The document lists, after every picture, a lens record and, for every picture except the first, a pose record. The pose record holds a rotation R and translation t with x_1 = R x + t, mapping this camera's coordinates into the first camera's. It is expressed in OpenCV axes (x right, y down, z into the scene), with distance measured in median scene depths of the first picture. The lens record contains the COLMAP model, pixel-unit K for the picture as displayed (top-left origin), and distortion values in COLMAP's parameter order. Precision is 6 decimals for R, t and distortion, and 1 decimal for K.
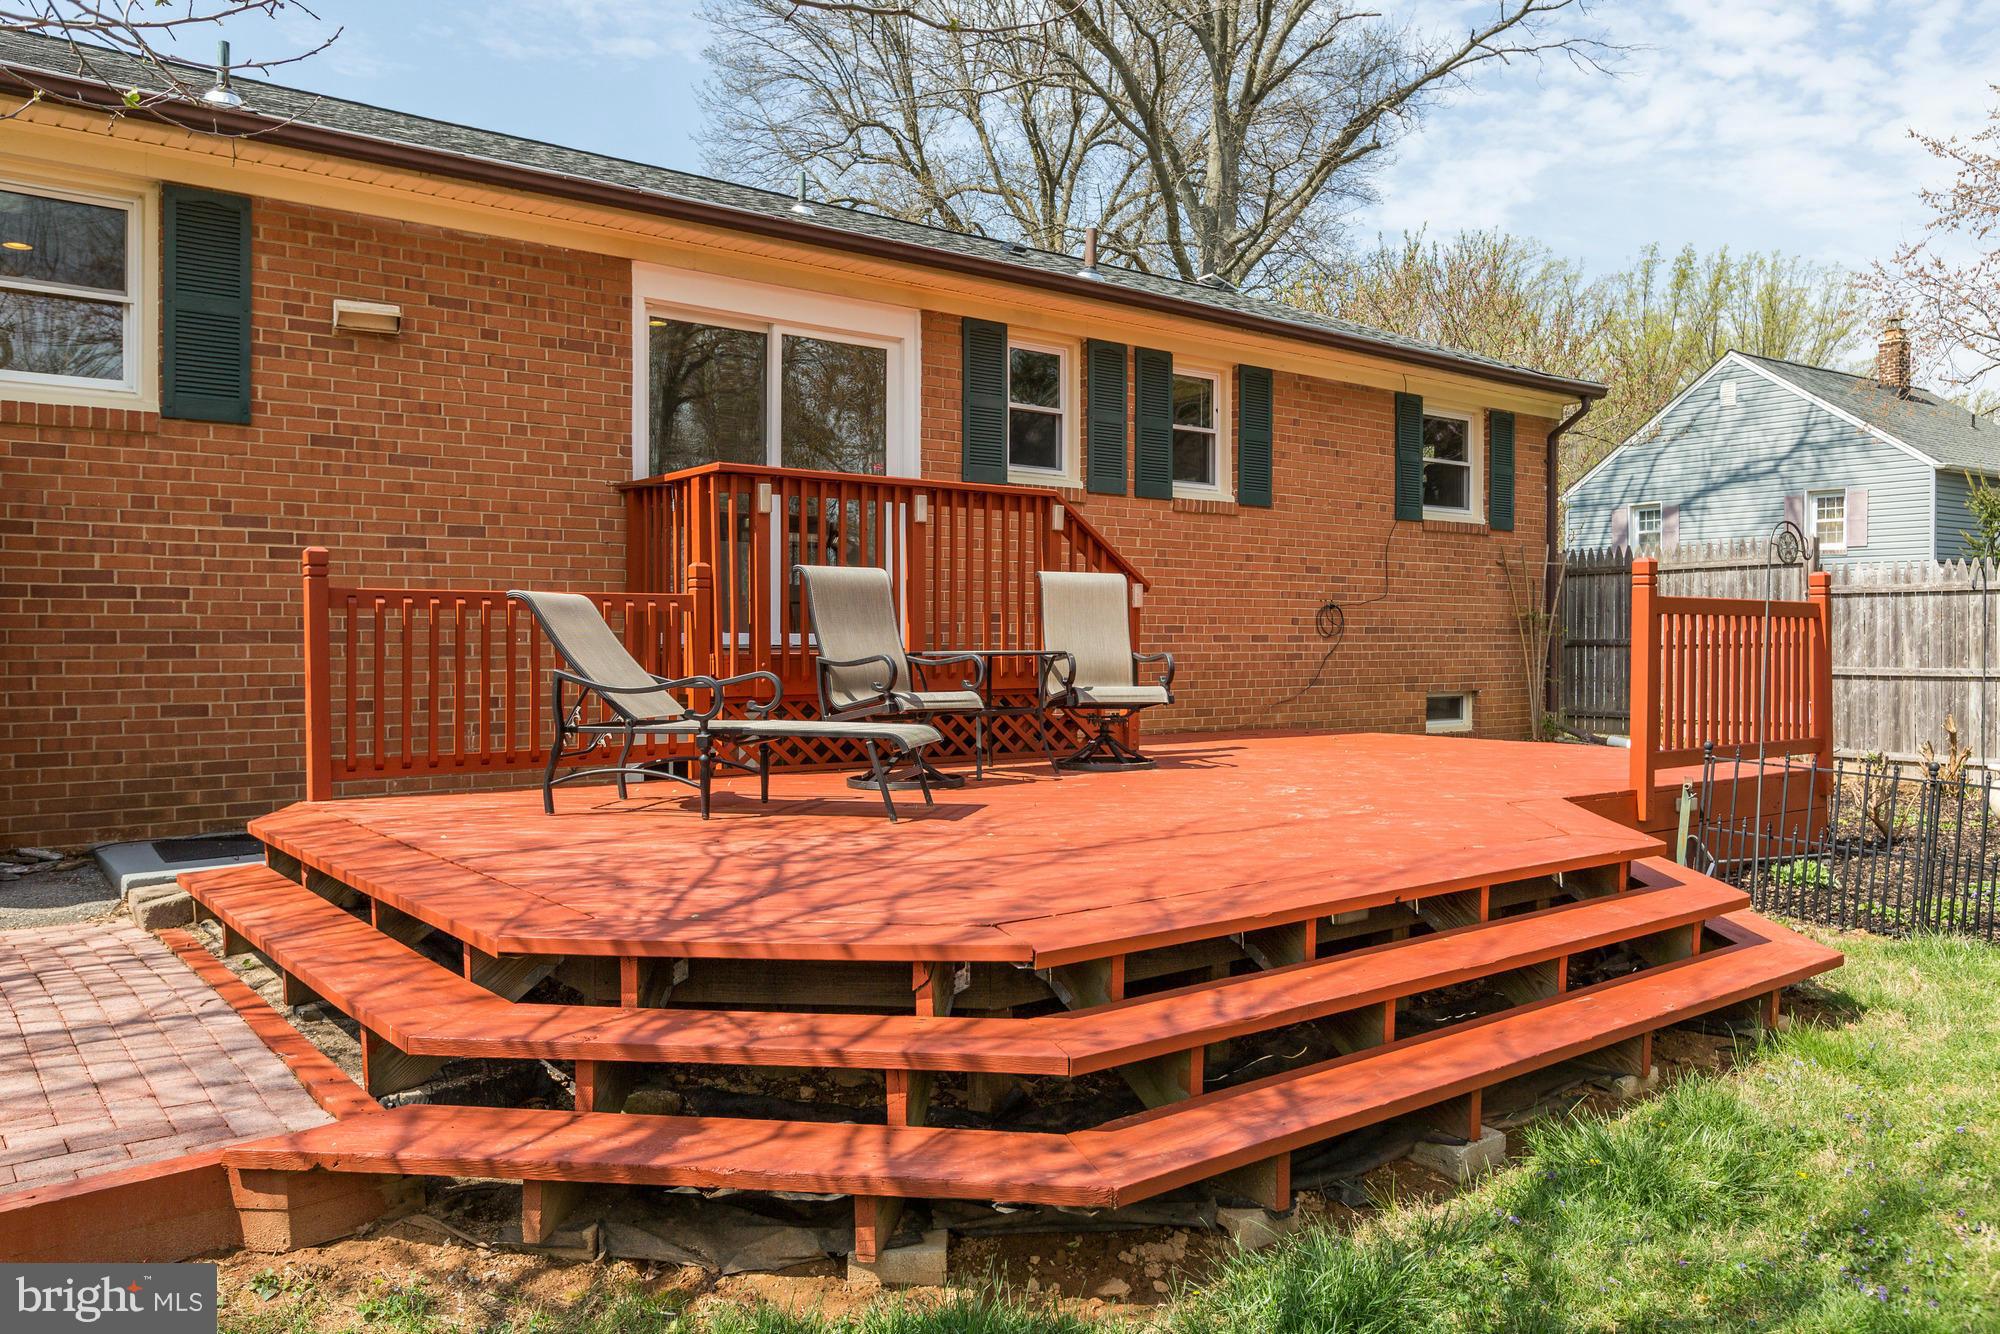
lens RADIAL K [[1437.9, 0, 1000.2], [0, 1437.9, 616.6], [0, 0, 1]] dist [0.003247, -0.002853]
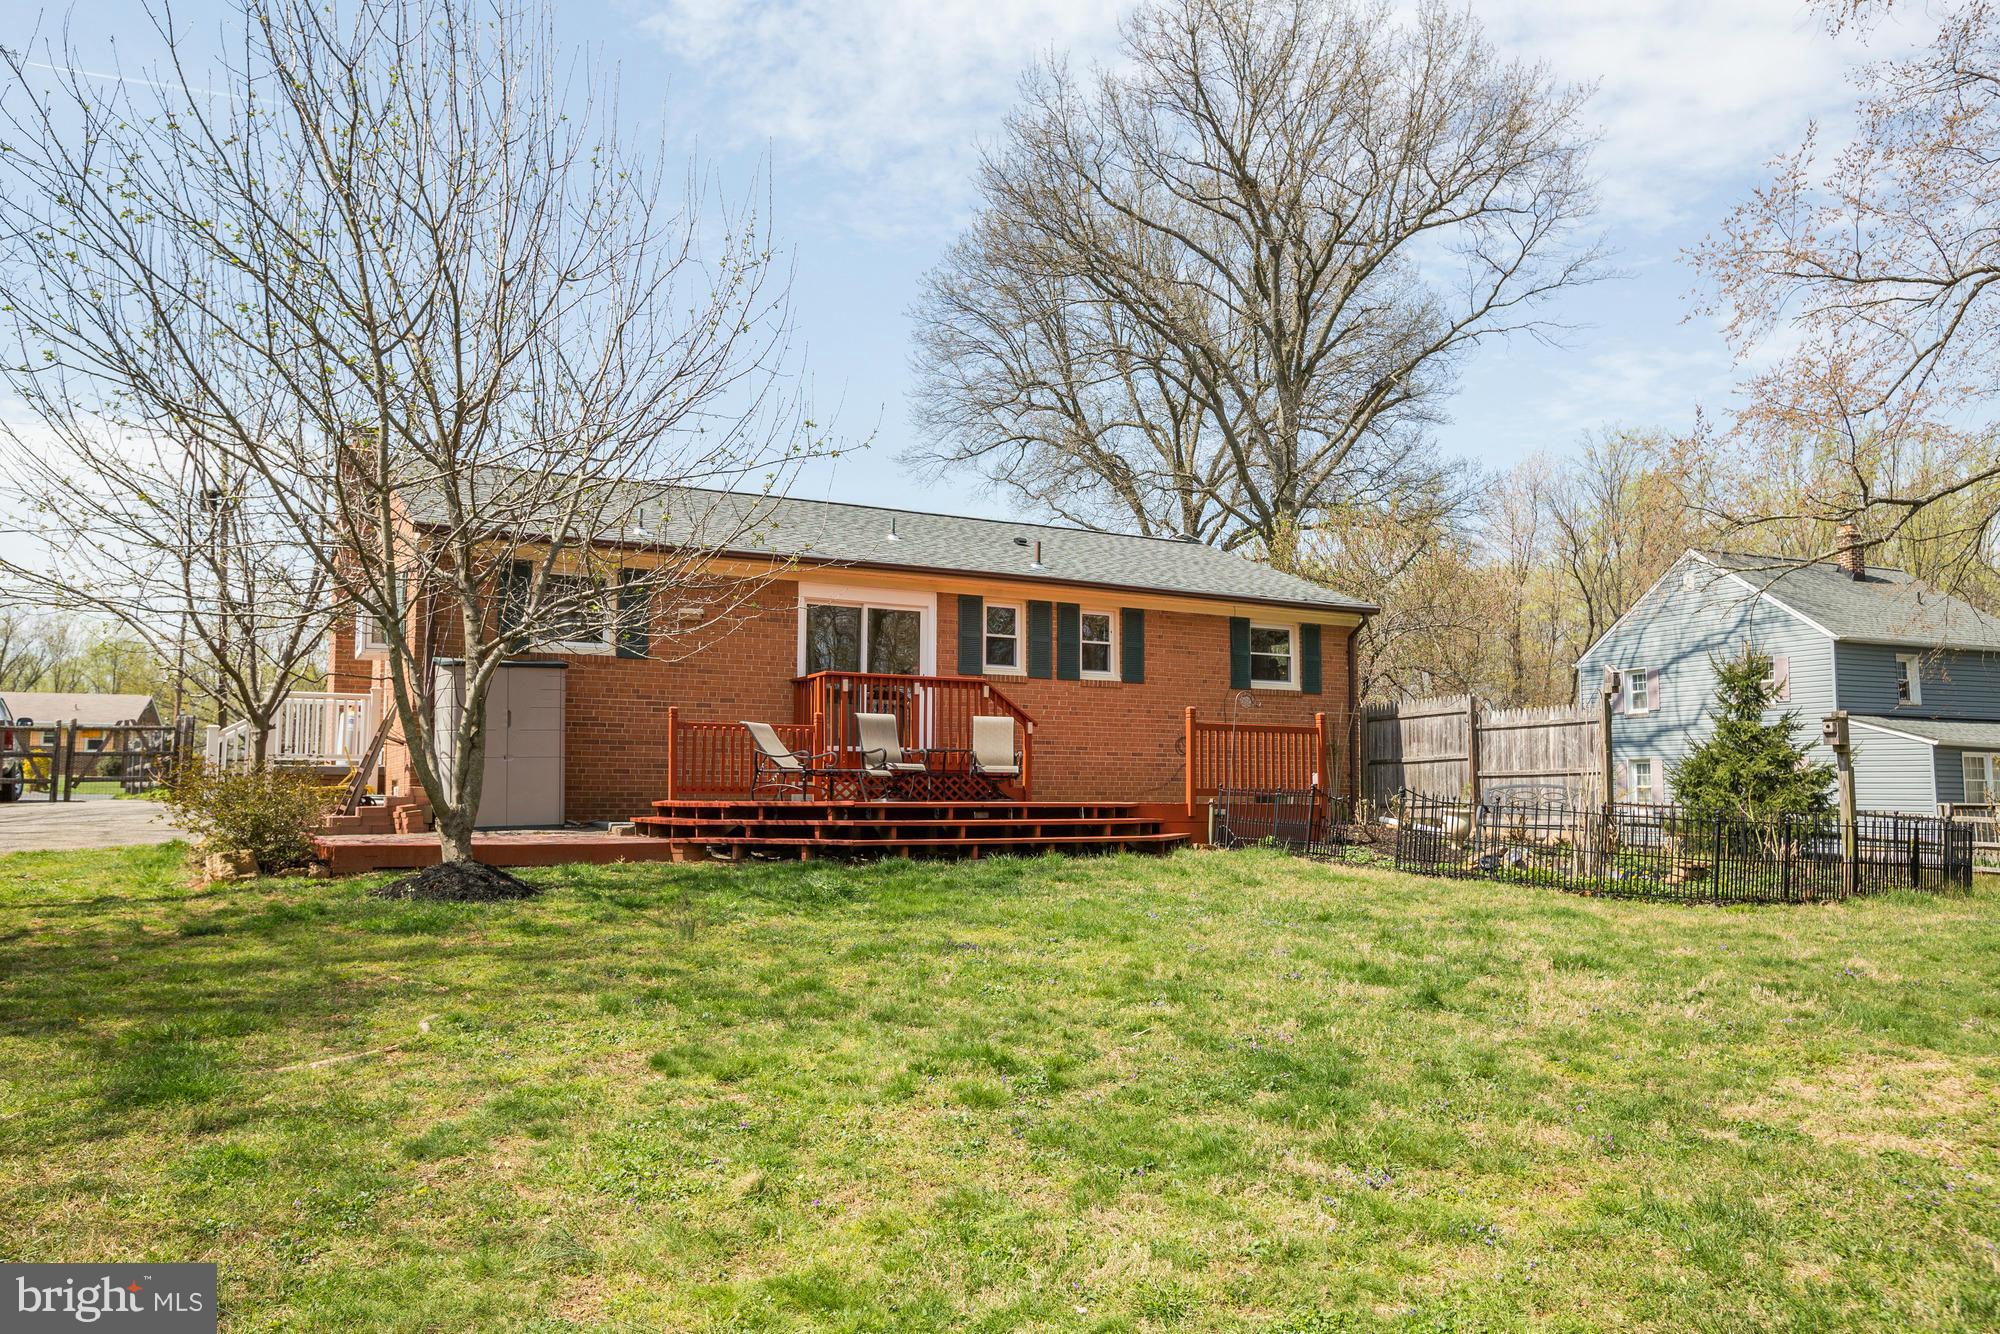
lens RADIAL K [[1437.9, 0, 1000.2], [0, 1437.9, 616.6], [0, 0, 1]] dist [0.003247, -0.002853]
pose [[0.984848, -0.019276, -0.172343, 0.309531], [-0.000486, 0.993493, -0.113895, 0.047073], [0.173417, 0.112253, 0.978430, -0.805839]]
